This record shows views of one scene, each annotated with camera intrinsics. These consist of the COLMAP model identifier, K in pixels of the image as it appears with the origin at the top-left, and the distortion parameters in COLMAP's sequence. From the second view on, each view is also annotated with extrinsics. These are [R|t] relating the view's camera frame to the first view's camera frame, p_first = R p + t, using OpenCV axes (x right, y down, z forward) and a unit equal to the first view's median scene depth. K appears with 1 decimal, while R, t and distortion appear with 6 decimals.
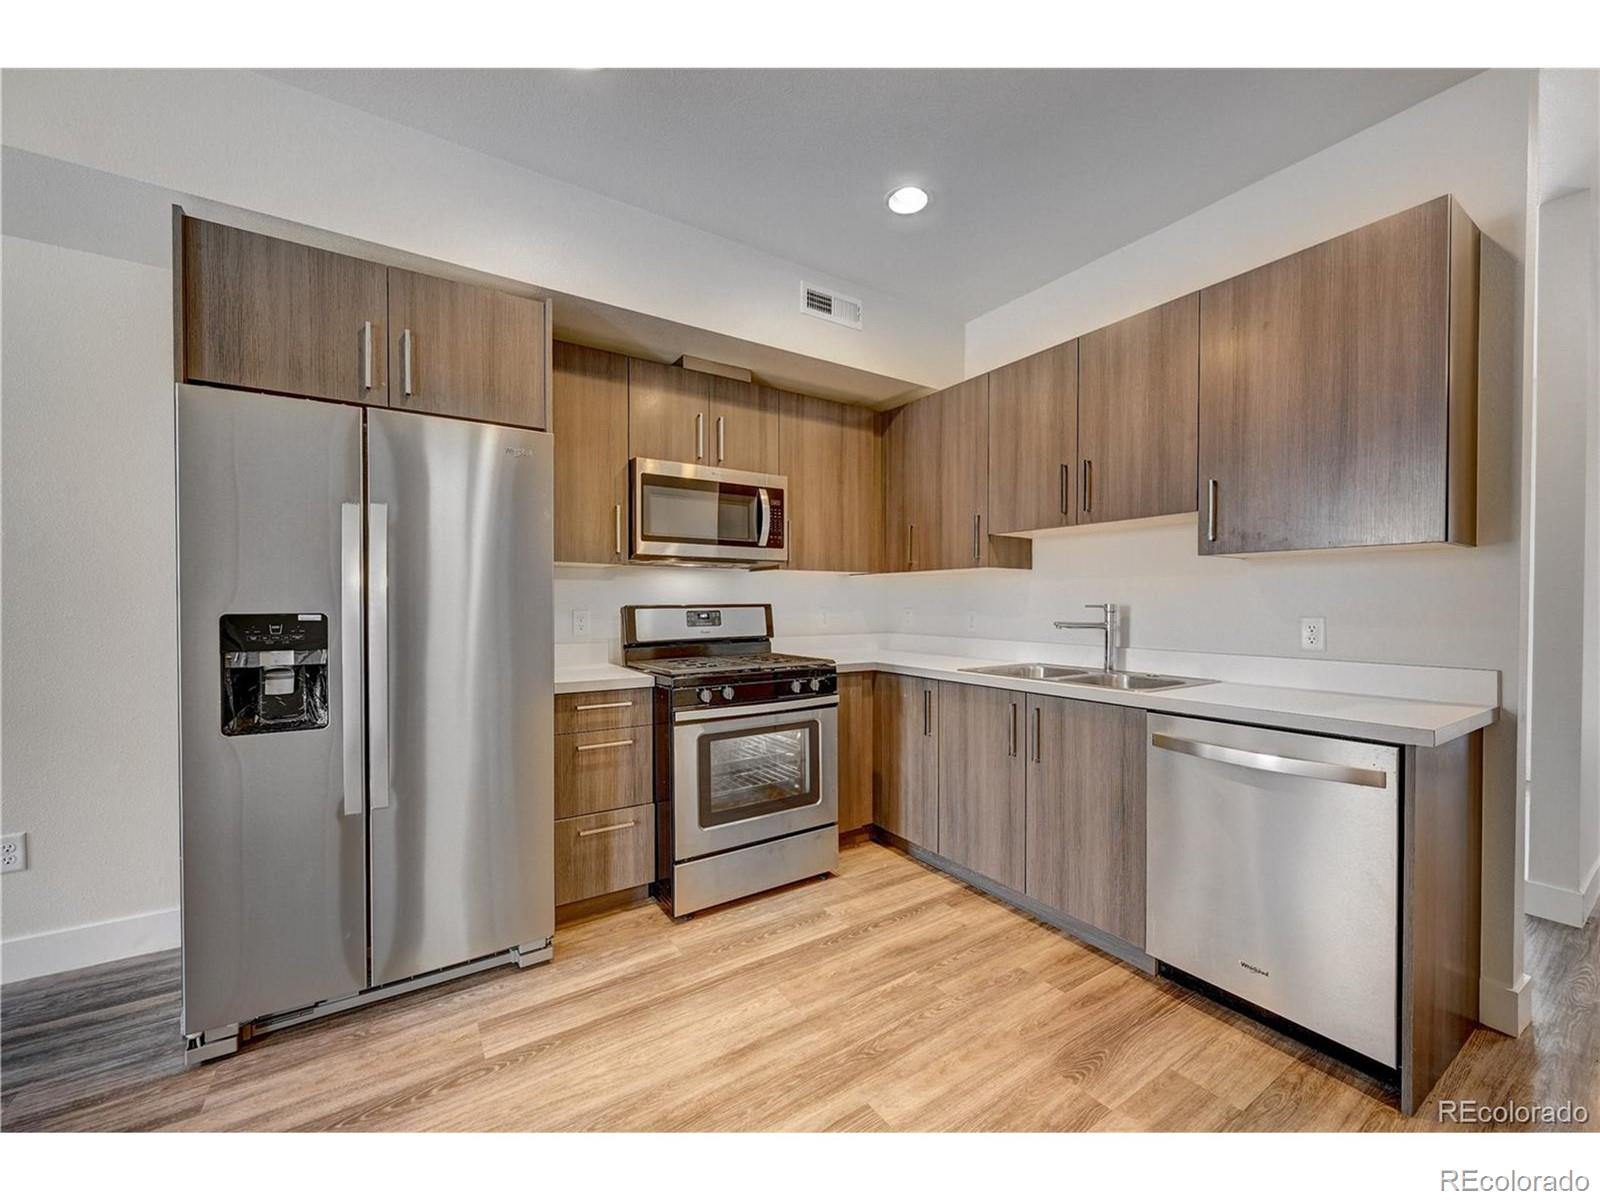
lens RADIAL K [[627.6, 0, 802.0], [0, 627.6, 609.7], [0, 0, 1]] dist [-0.002284, -0.000153]
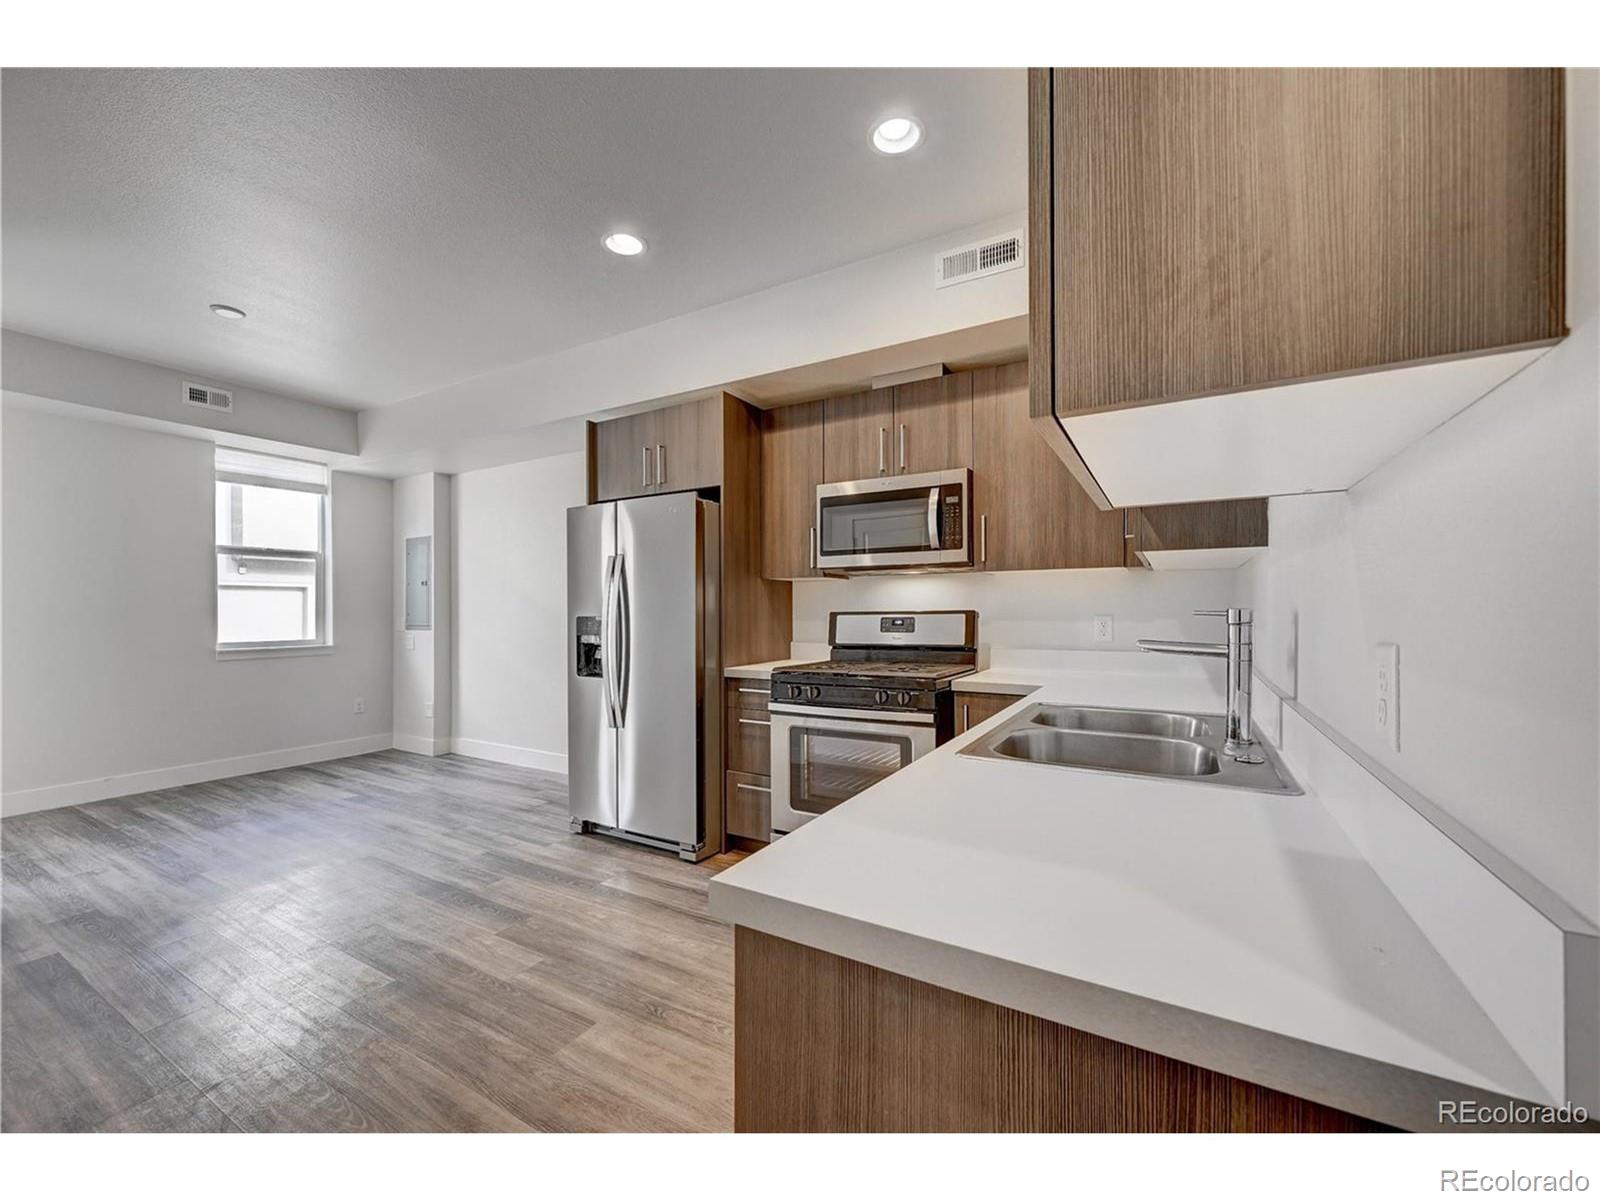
lens RADIAL K [[627.6, 0, 806.5], [0, 627.6, 609.6], [0, 0, 1]] dist [-0.002284, -0.000153]
pose [[0.453544, -0.005763, -0.891215, 0.766028], [-0.005668, 0.999940, -0.009351, -0.000458], [0.891216, 0.009293, 0.453484, 0.449669]]
